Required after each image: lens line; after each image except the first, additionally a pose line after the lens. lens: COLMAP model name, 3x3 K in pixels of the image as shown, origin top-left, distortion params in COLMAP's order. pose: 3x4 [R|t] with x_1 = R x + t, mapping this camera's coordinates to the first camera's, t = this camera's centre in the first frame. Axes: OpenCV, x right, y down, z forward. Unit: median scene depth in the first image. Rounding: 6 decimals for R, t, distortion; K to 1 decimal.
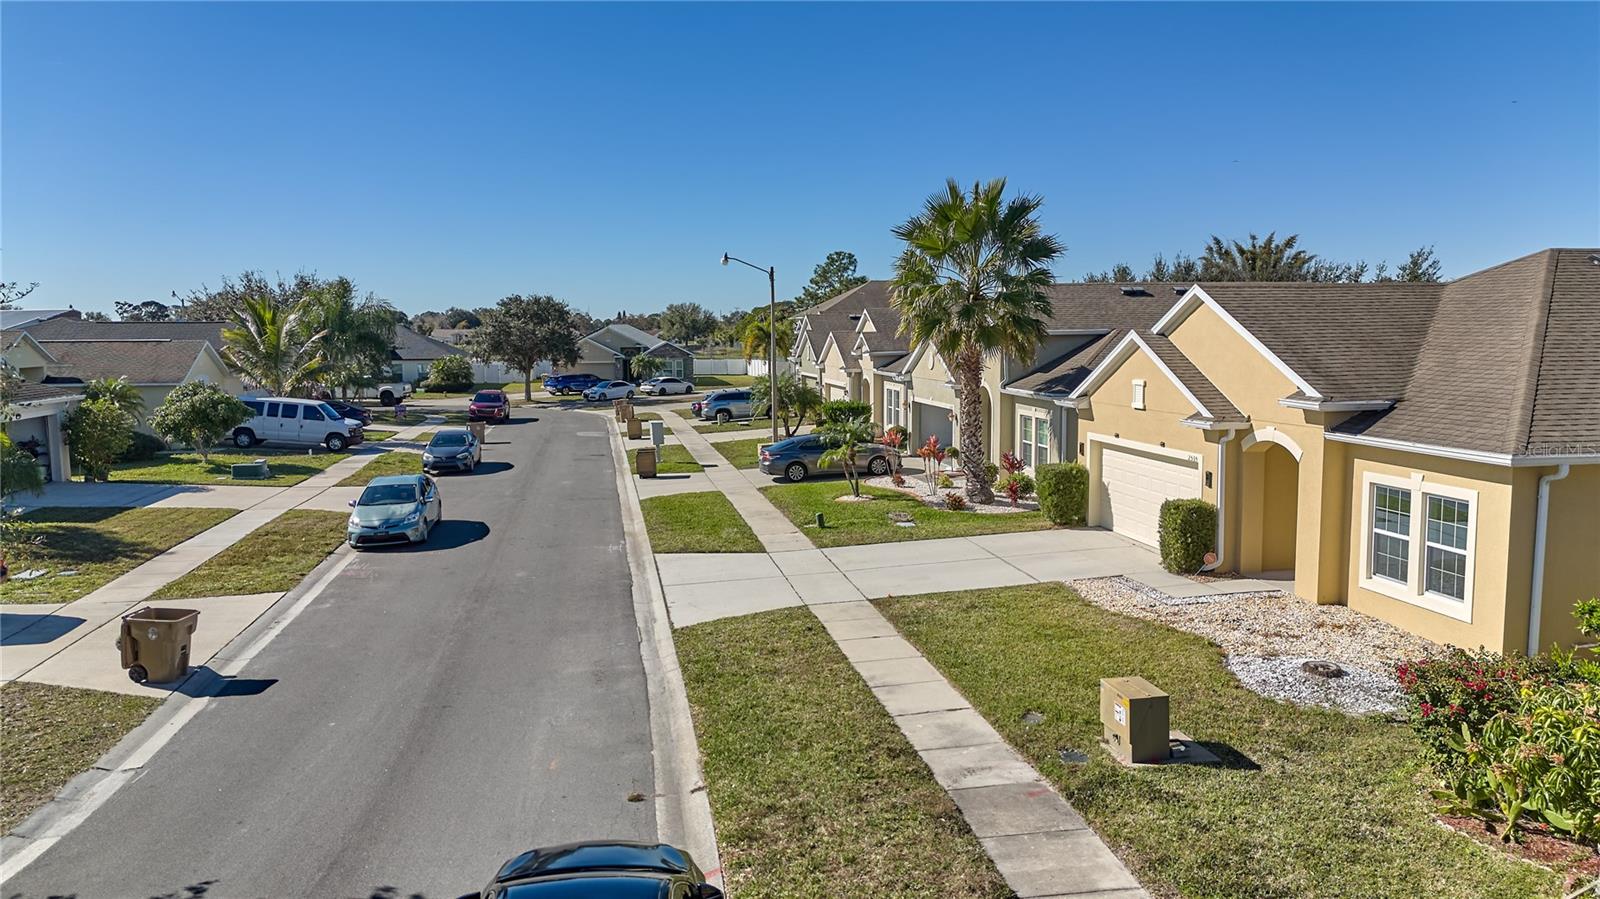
lens RADIAL K [[1119.2, 0, 802.2], [0, 1119.2, 449.2], [0, 0, 1]] dist [0.050093, -0.003801]
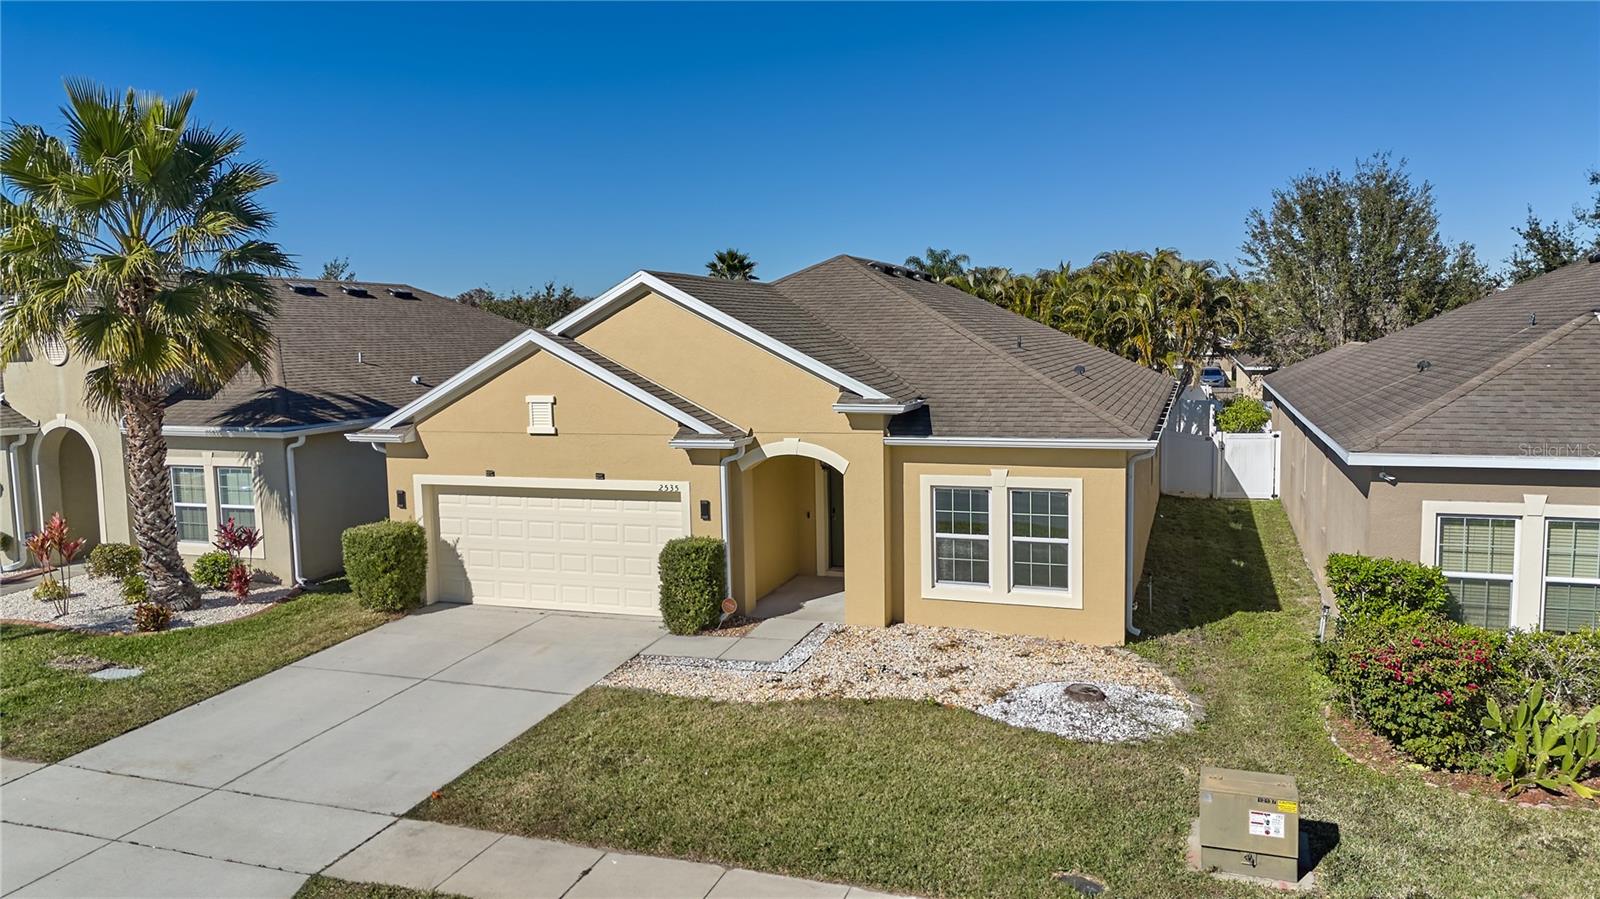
lens RADIAL K [[1119.2, 0, 801.1], [0, 1119.2, 425.2], [0, 0, 1]] dist [0.050093, -0.003801]
pose [[0.494508, -0.073326, 0.866075, -0.322586], [0.106583, 0.994031, 0.023303, -0.049073], [-0.862614, 0.080786, 0.499371, 0.567063]]
